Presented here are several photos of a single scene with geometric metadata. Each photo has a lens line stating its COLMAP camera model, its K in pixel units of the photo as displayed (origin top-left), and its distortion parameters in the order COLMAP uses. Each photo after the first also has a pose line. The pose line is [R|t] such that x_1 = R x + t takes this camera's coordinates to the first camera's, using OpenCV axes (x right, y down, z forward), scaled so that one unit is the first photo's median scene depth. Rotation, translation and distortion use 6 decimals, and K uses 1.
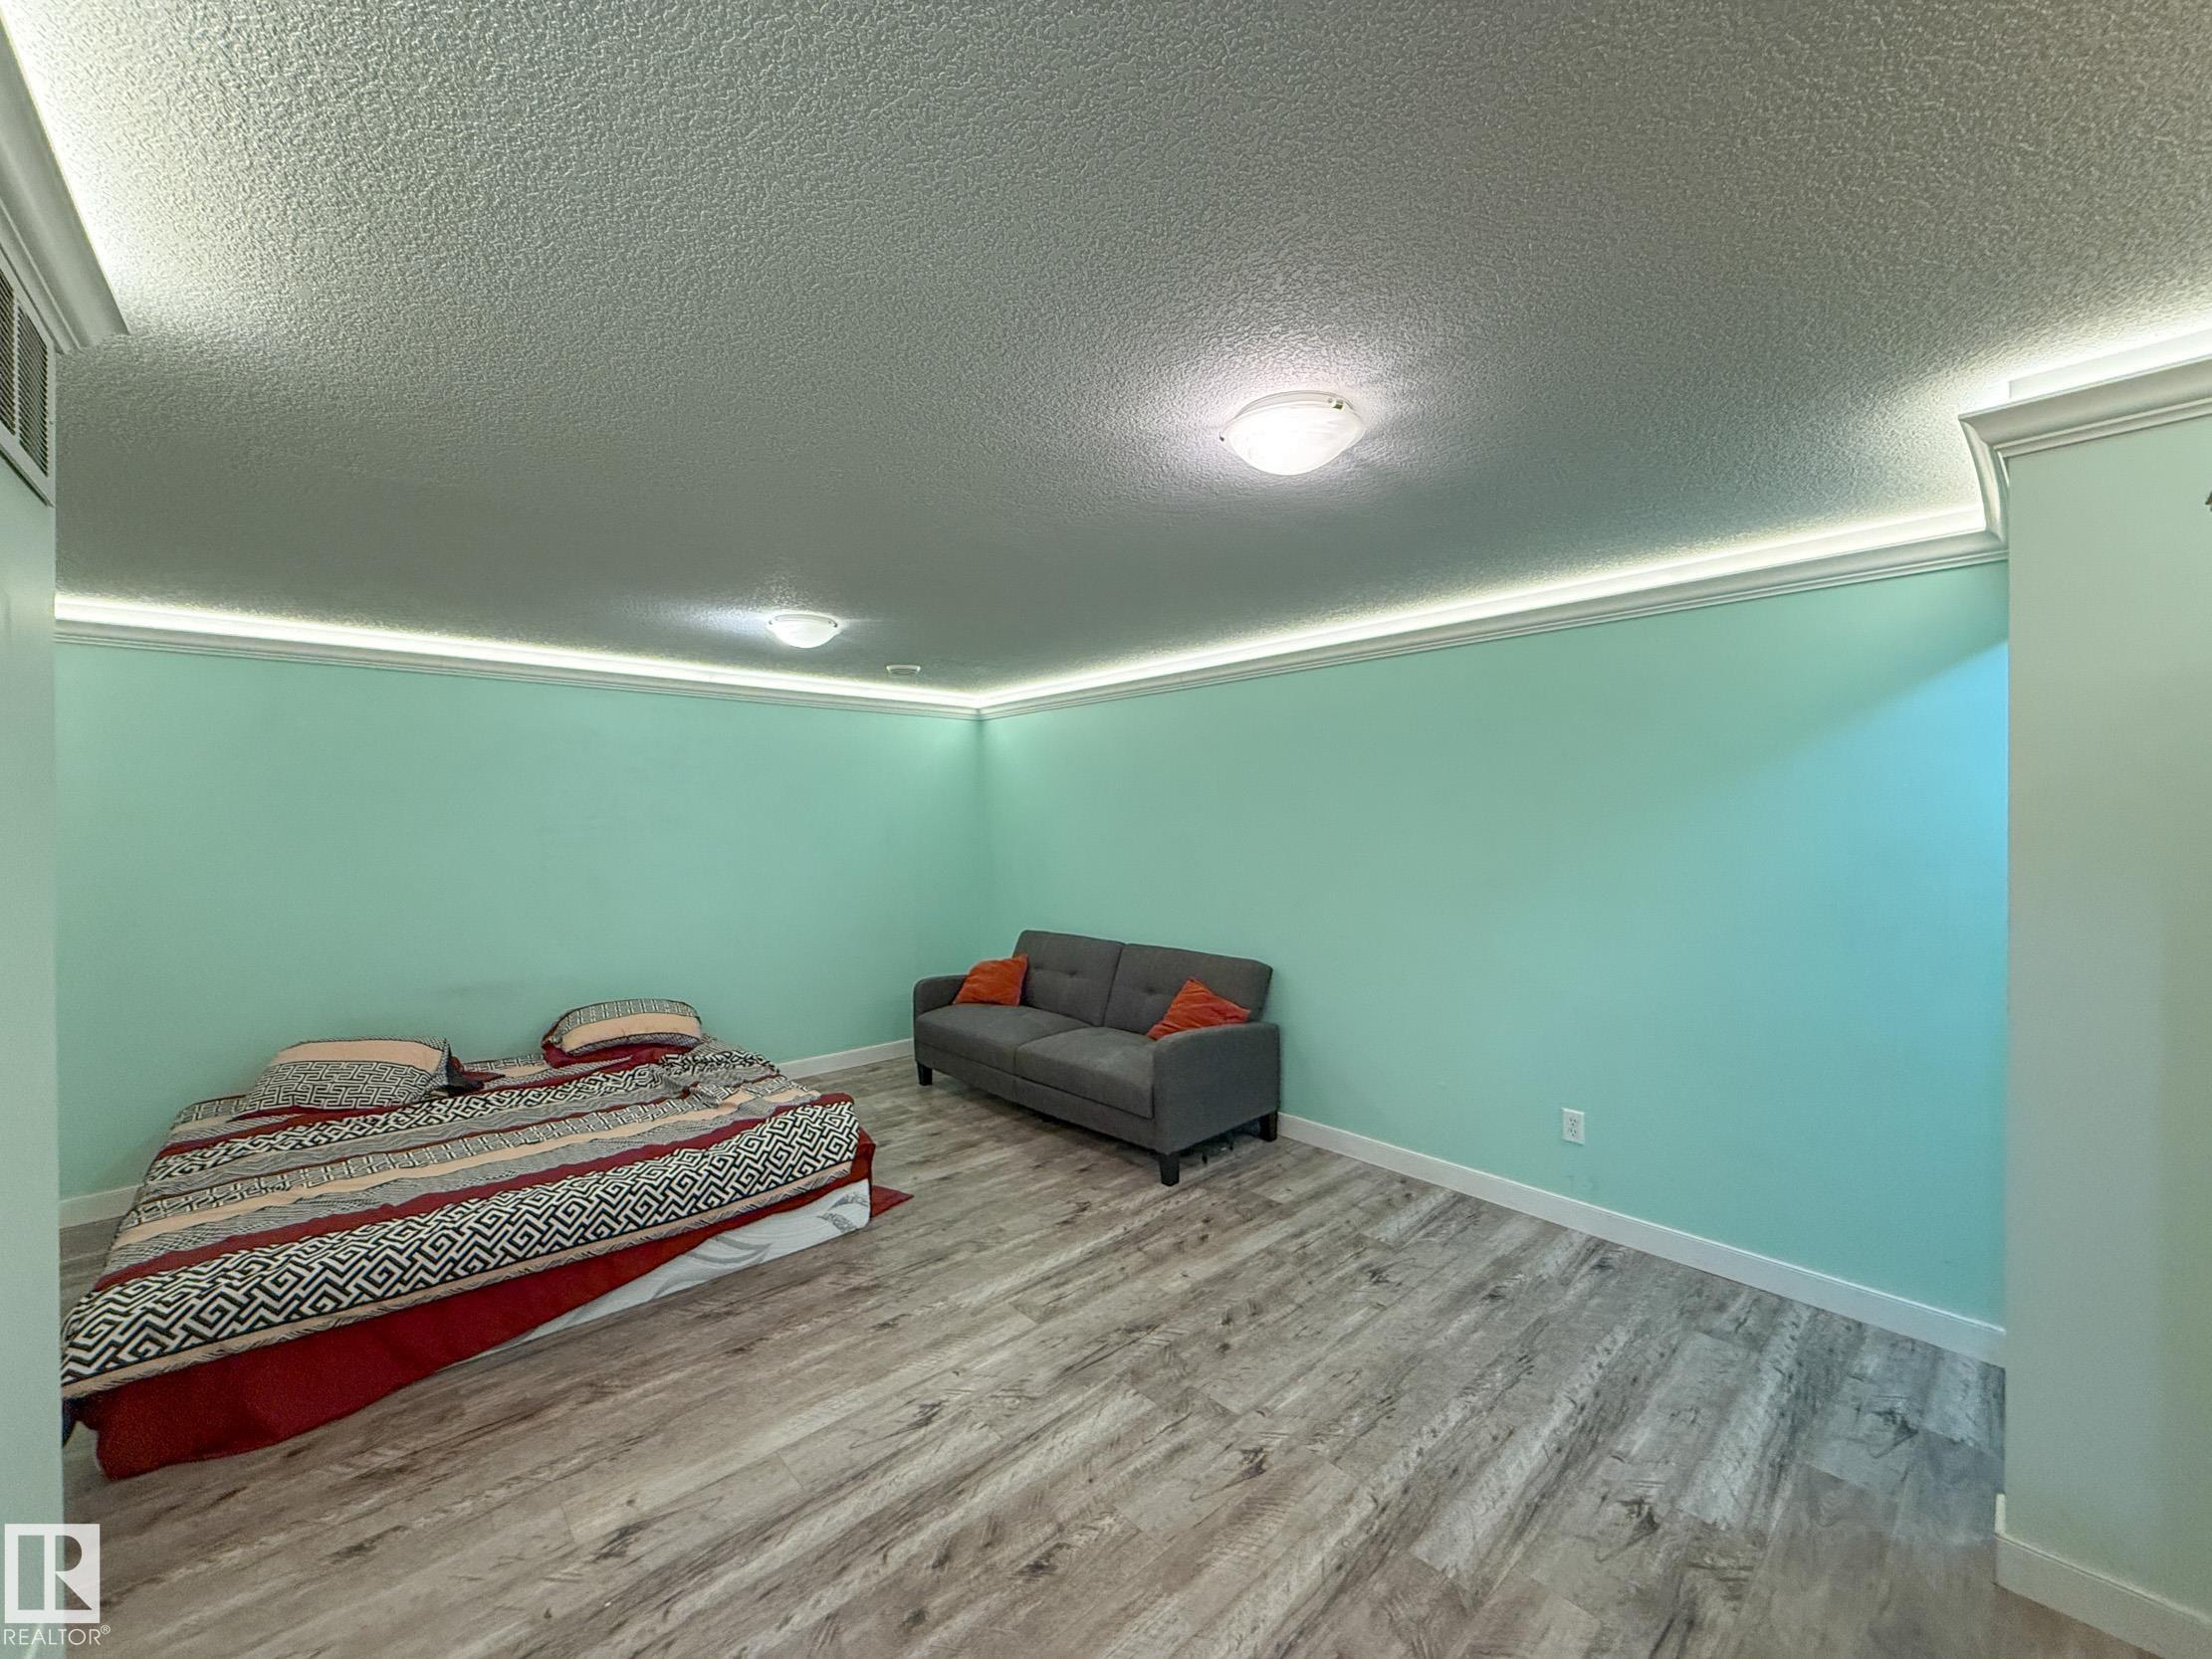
lens RADIAL K [[896.3, 0, 1103.6], [0, 896.3, 828.7], [0, 0, 1]] dist [-0.001656, -0.000011]
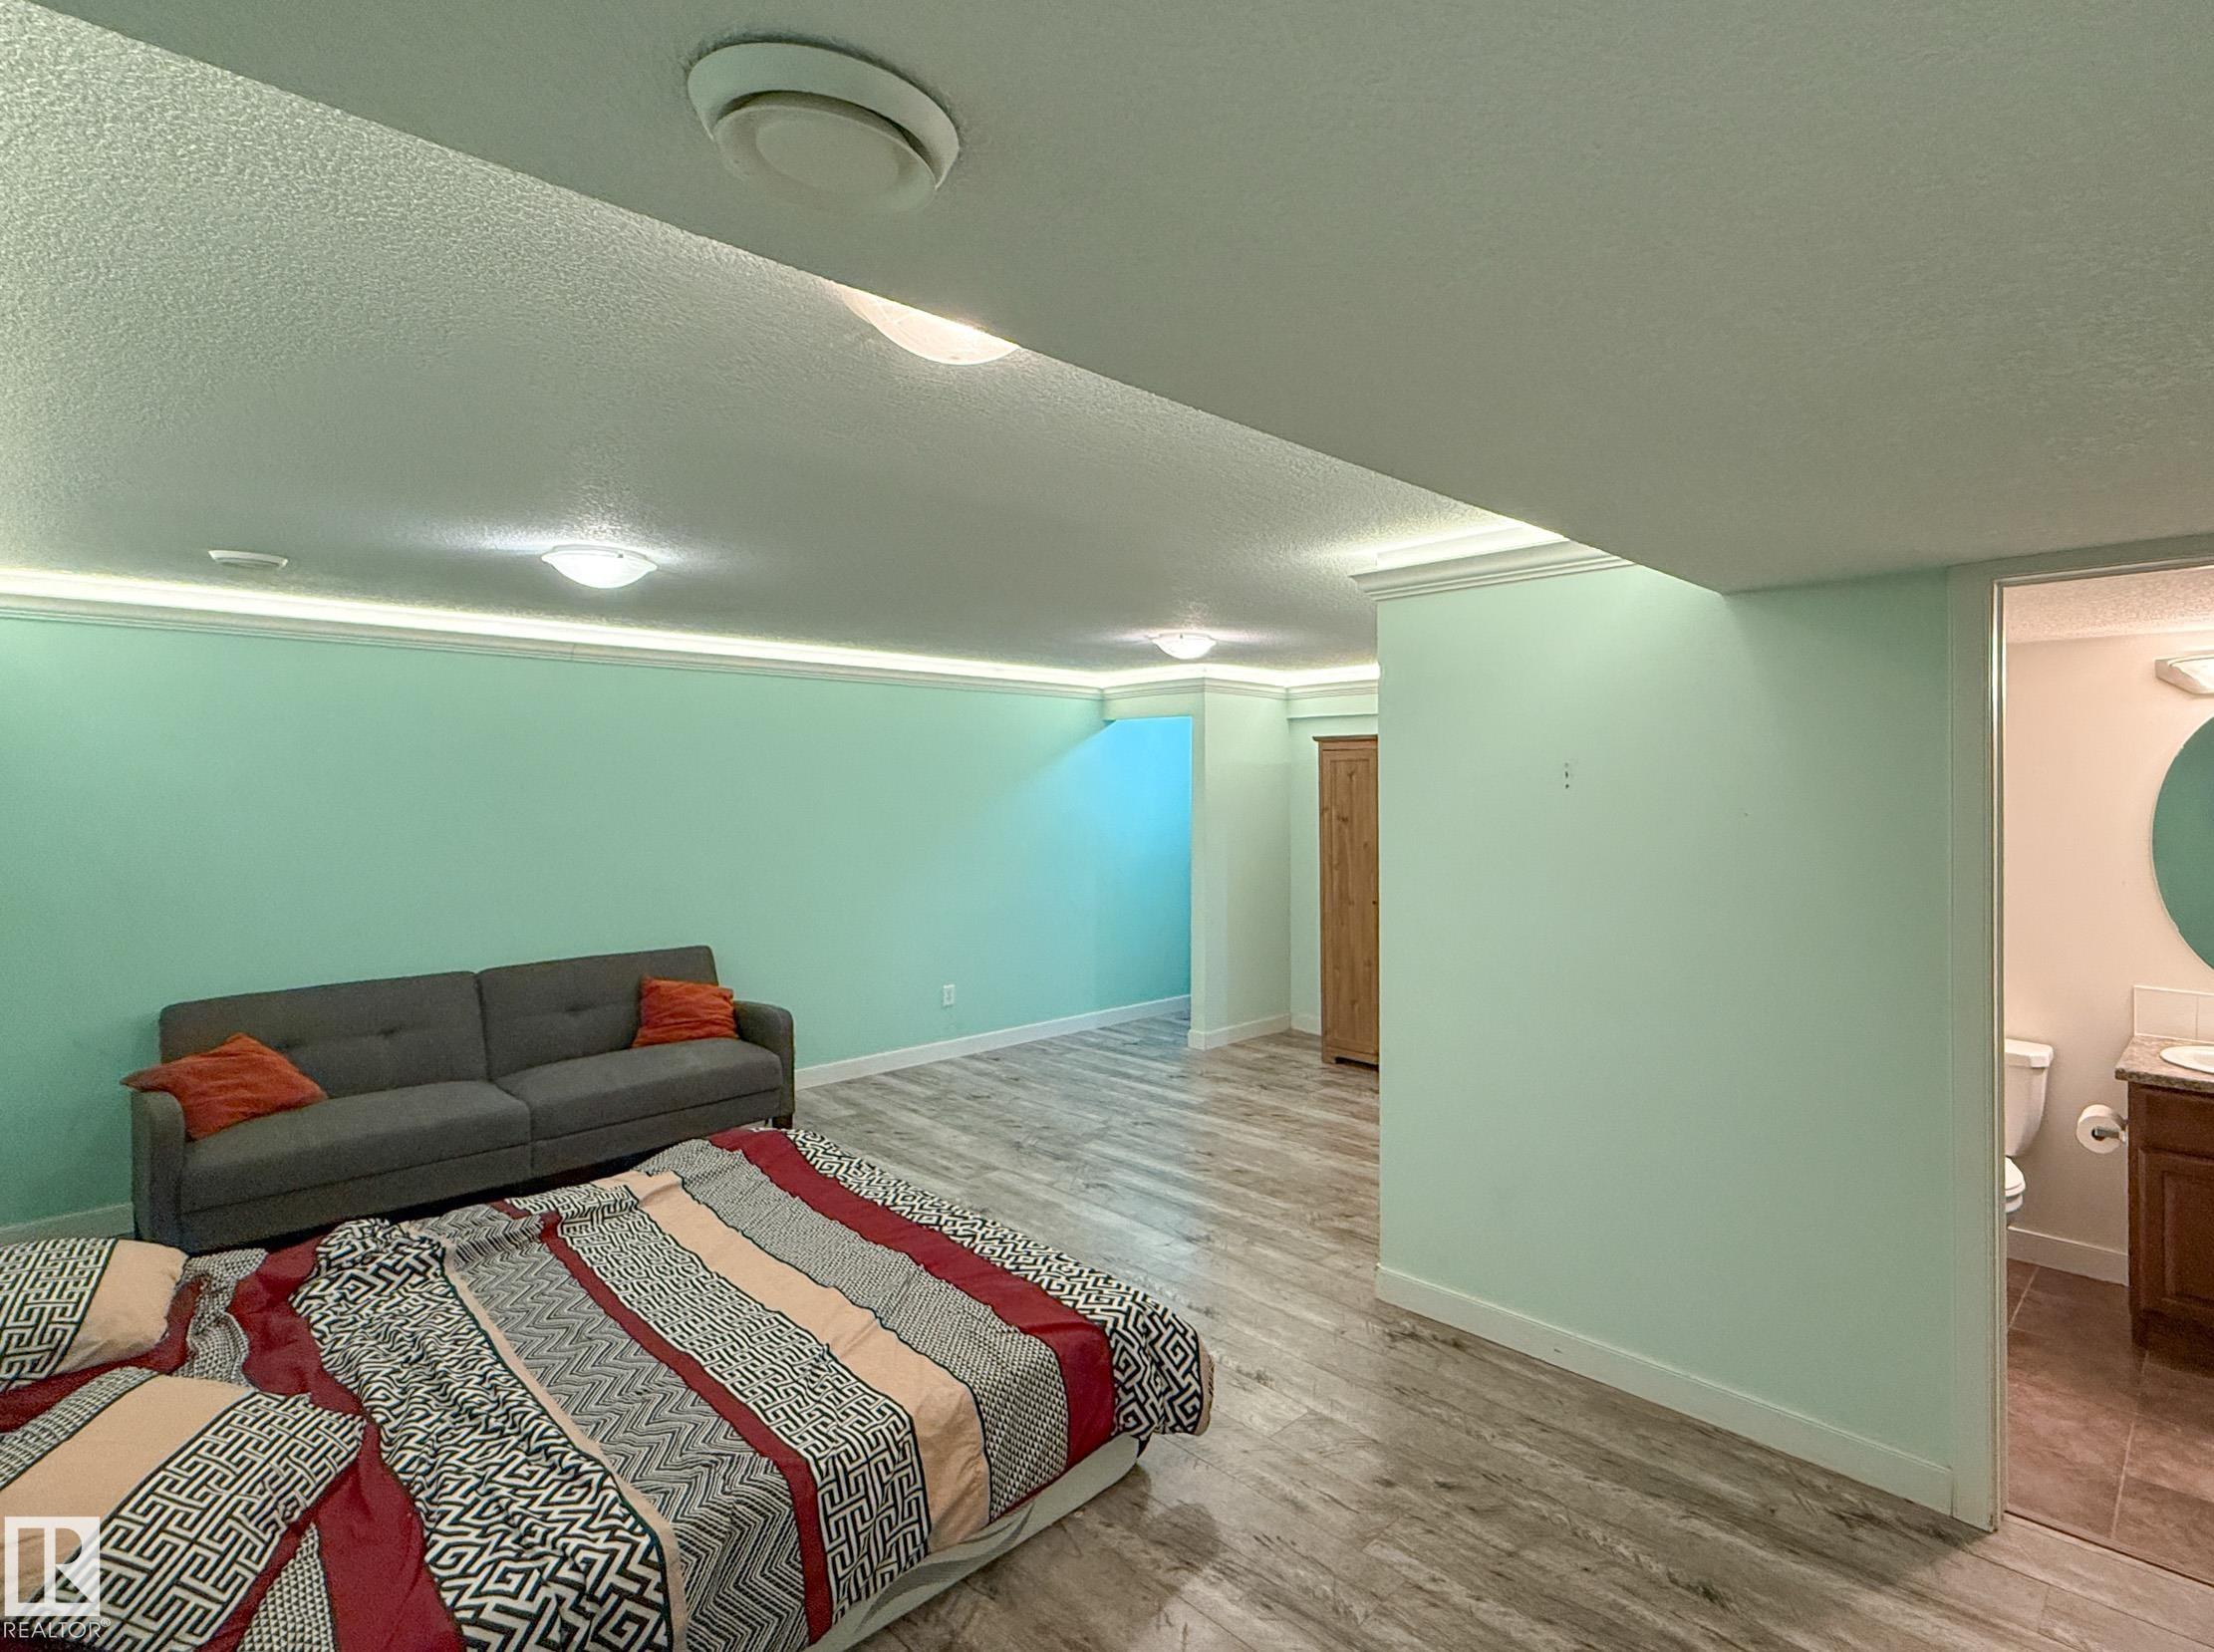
lens RADIAL K [[1091.5, 0, 1297.6], [0, 1091.5, 791.3], [0, 0, 1]] dist [0.001981, 0.000949]
pose [[-0.117002, -0.000709, 0.993131, -1.828883], [0.012876, 0.999915, 0.002231, -0.040138], [-0.993048, 0.013048, -0.116983, 0.727186]]
